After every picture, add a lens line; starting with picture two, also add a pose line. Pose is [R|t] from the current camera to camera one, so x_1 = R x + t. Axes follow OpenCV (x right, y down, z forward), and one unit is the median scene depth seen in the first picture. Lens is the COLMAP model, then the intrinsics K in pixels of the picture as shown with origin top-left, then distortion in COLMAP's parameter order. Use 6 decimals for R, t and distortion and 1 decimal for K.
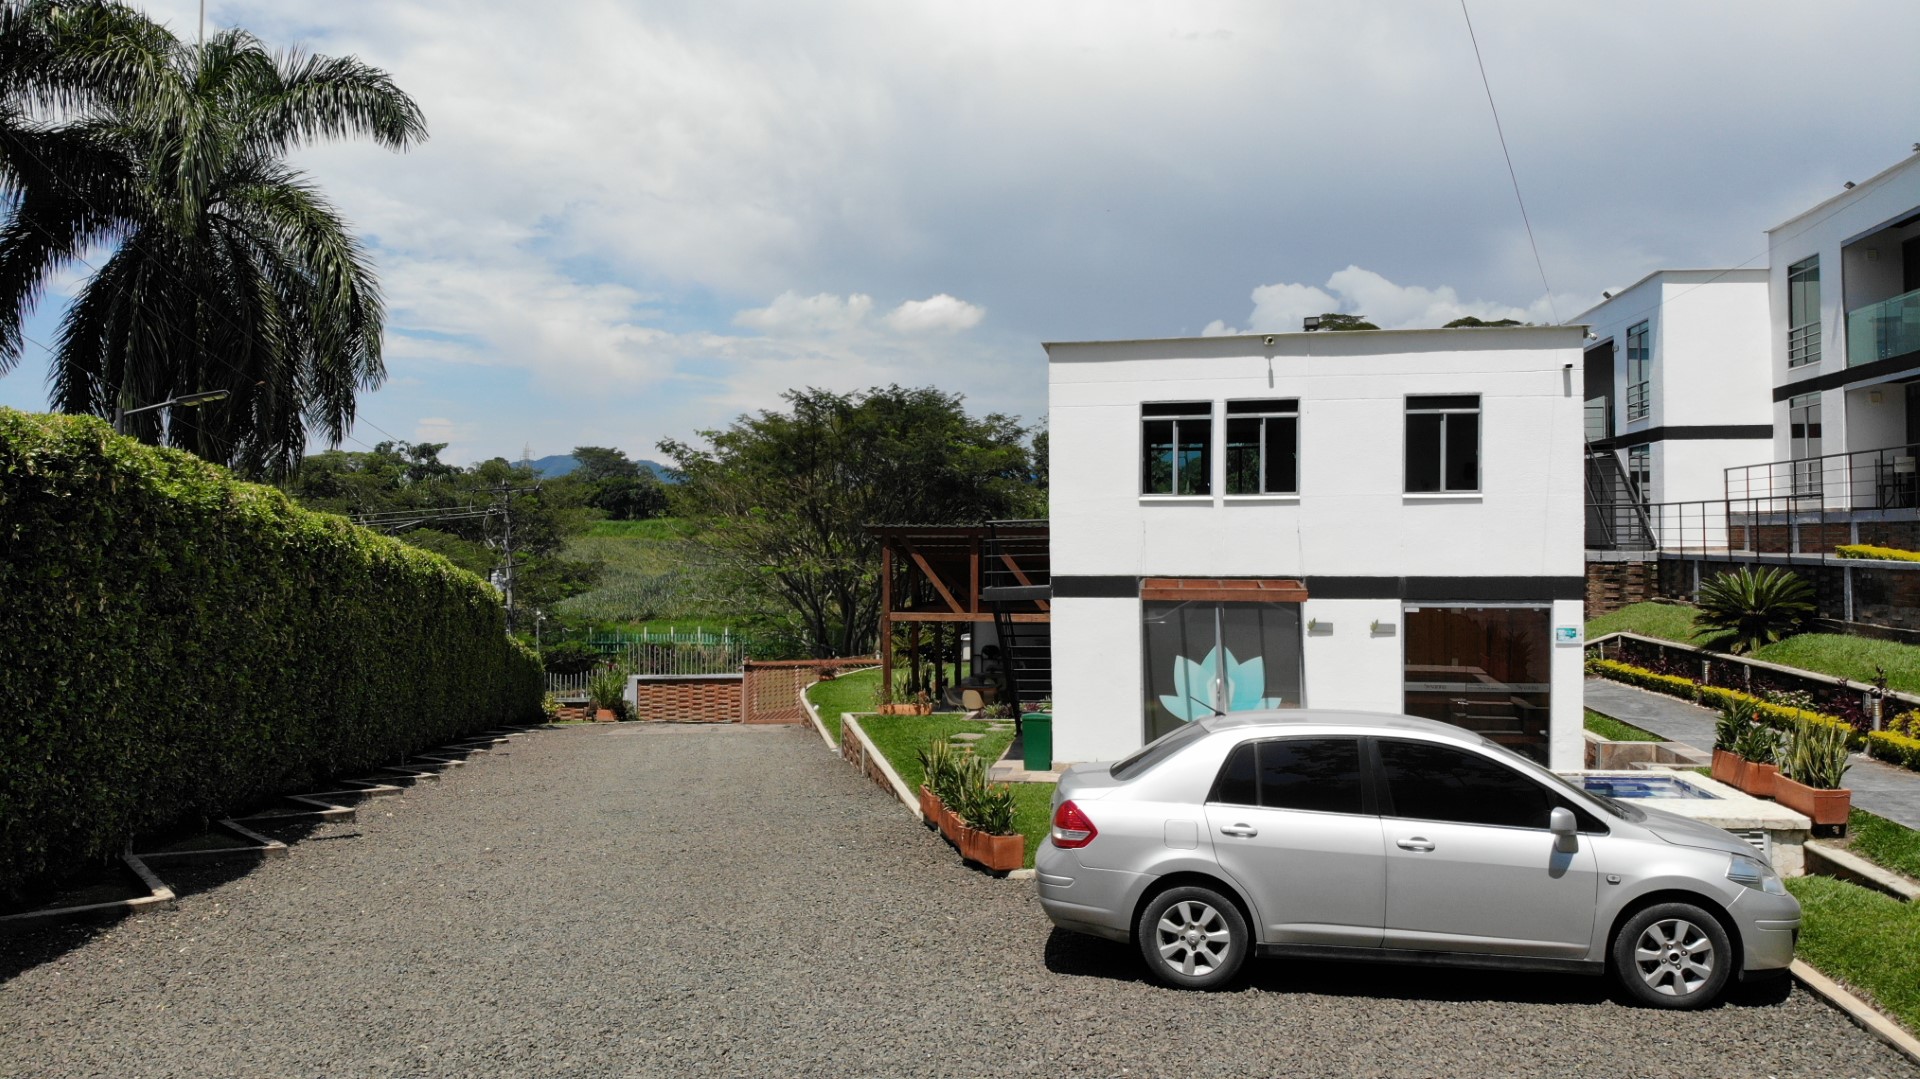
lens RADIAL K [[1380.3, 0, 960.0], [0, 1380.3, 539.5], [0, 0, 1]] dist [0.051537, -0.156937]
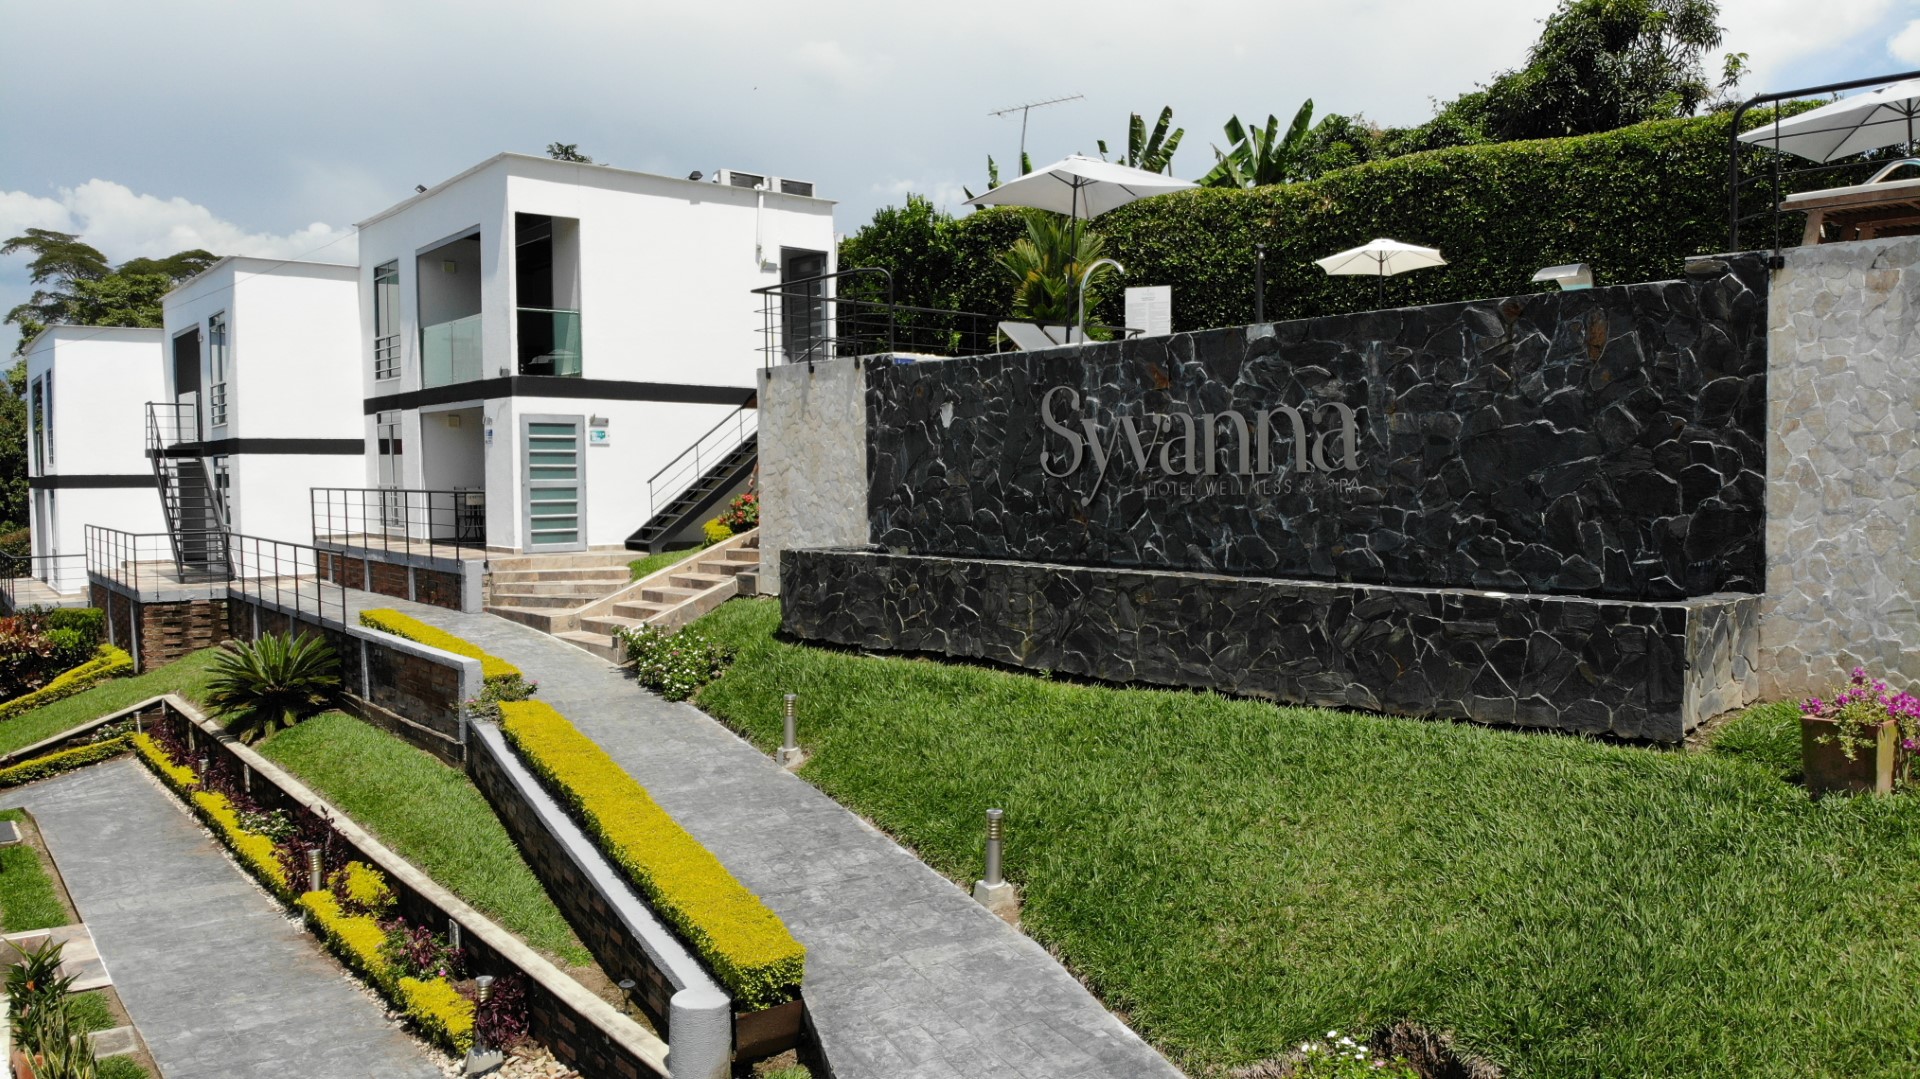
lens RADIAL K [[1382.5, 0, 963.7], [0, 1382.5, 569.0], [0, 0, 1]] dist [0.046639, -0.157937]
pose [[0.671793, -0.043774, 0.739444, 0.194890], [-0.003335, 0.998063, 0.062114, -0.063218], [-0.740731, -0.044194, 0.670346, 0.095303]]
